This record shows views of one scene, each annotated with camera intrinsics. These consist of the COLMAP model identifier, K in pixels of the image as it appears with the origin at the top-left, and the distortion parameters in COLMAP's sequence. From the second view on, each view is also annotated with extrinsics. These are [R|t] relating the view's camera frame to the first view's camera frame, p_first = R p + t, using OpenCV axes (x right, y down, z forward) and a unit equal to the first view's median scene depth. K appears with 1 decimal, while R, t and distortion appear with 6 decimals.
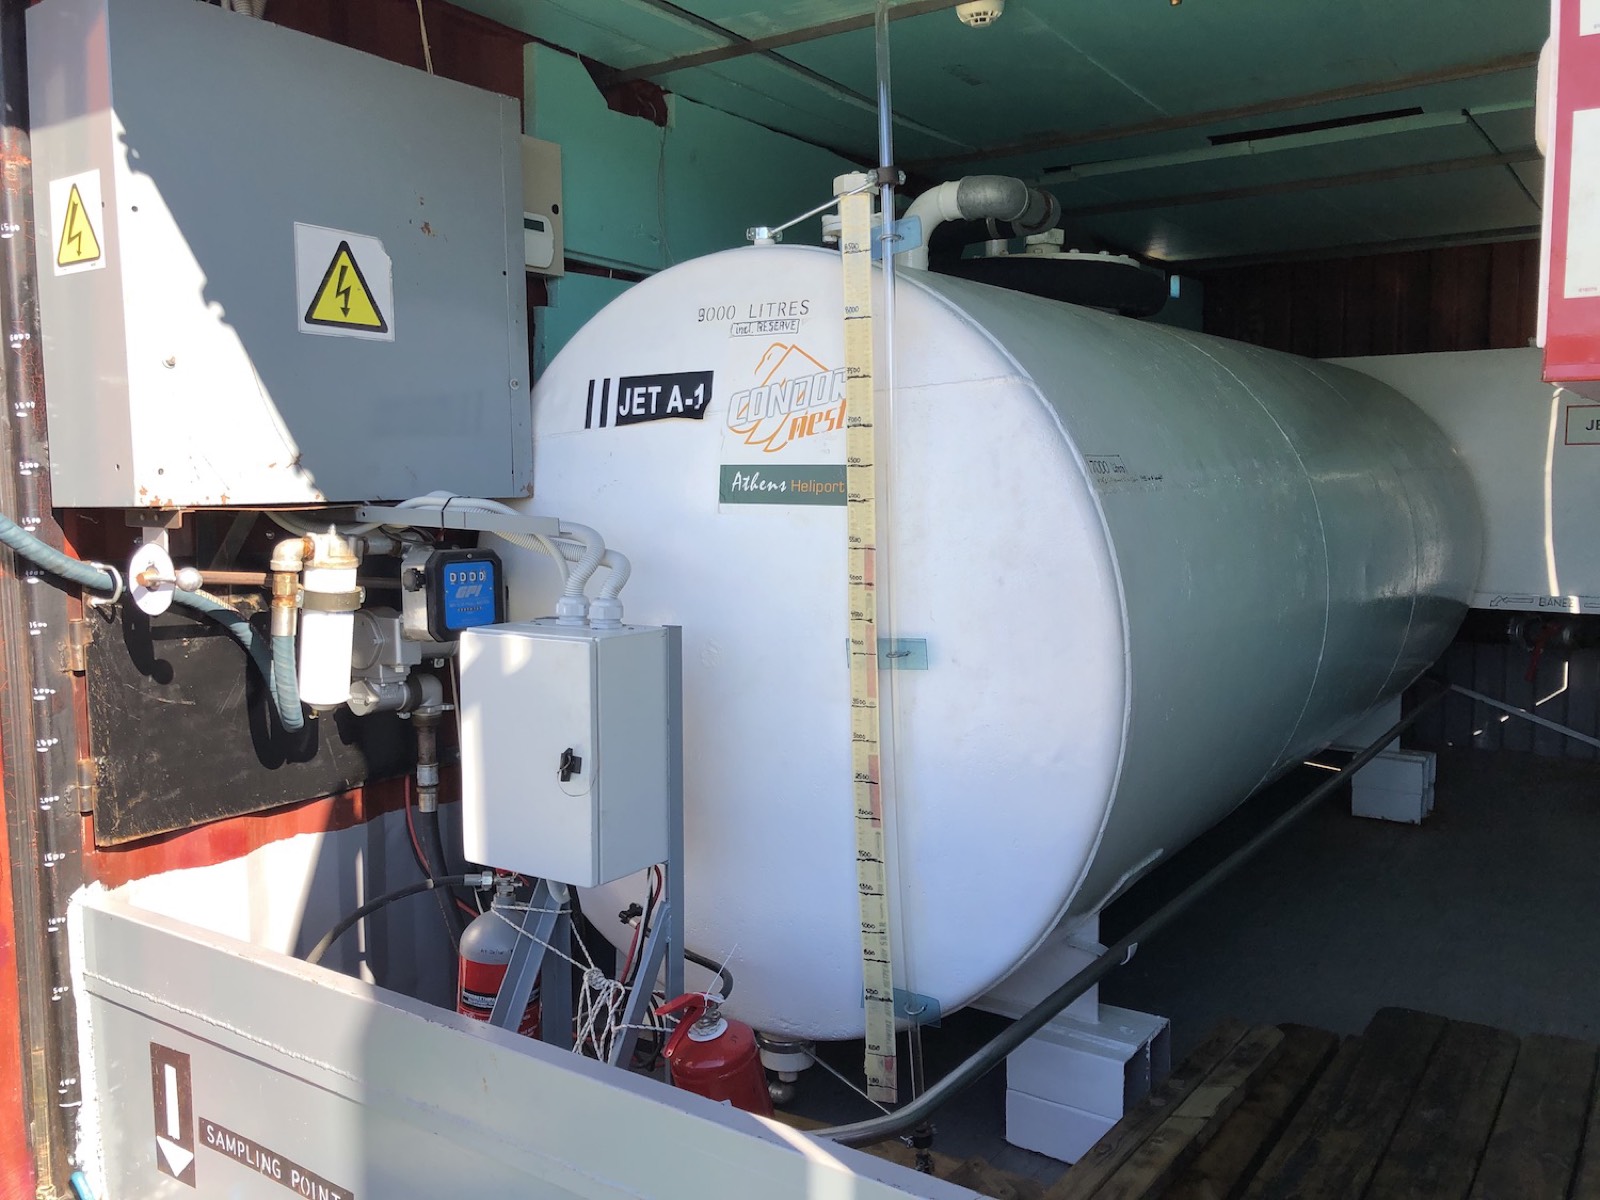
lens RADIAL K [[1358.7, 0, 800.0], [0, 1358.7, 600.0], [0, 0, 1]] dist [0.042698, -0.082928]
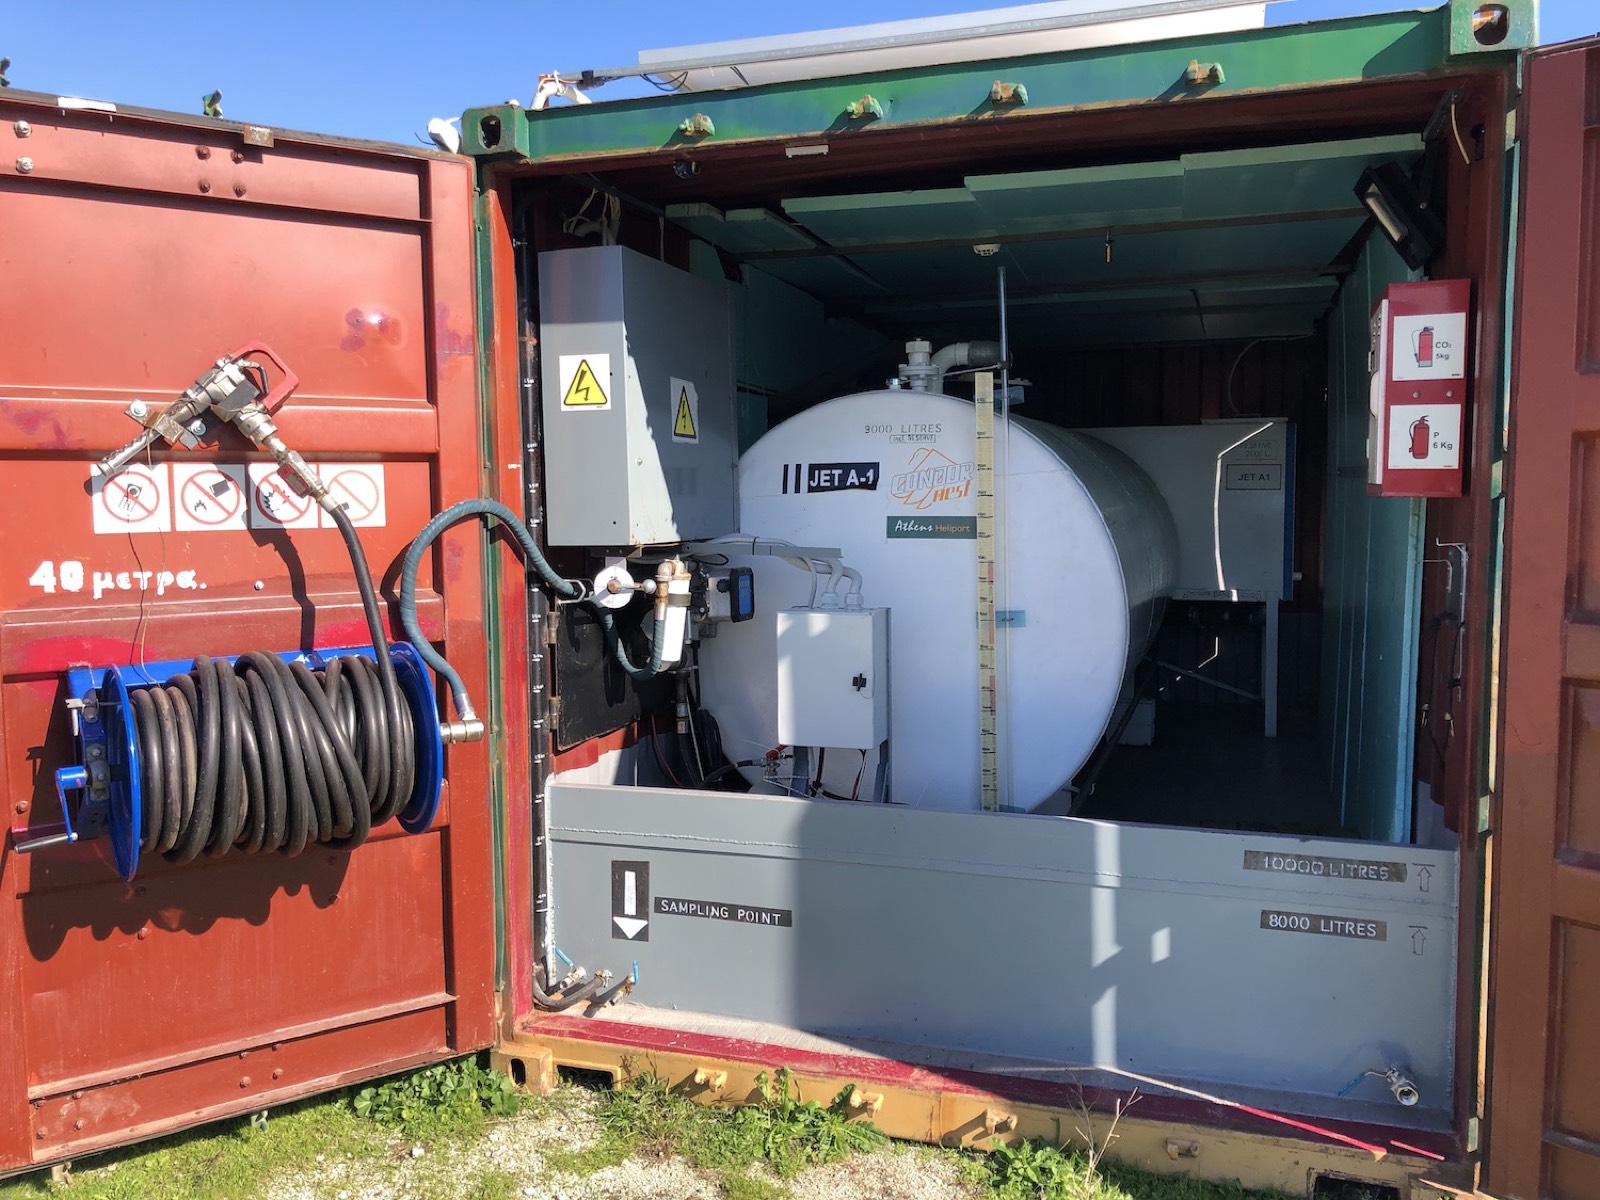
lens RADIAL K [[1334.7, 0, 800.0], [0, 1334.7, 600.0], [0, 0, 1]] dist [0.081214, -0.112144]
pose [[0.959426, -0.024870, 0.280863, -0.683530], [0.029466, 0.999492, -0.012151, 0.026834], [-0.280418, 0.019934, 0.959671, -0.642380]]
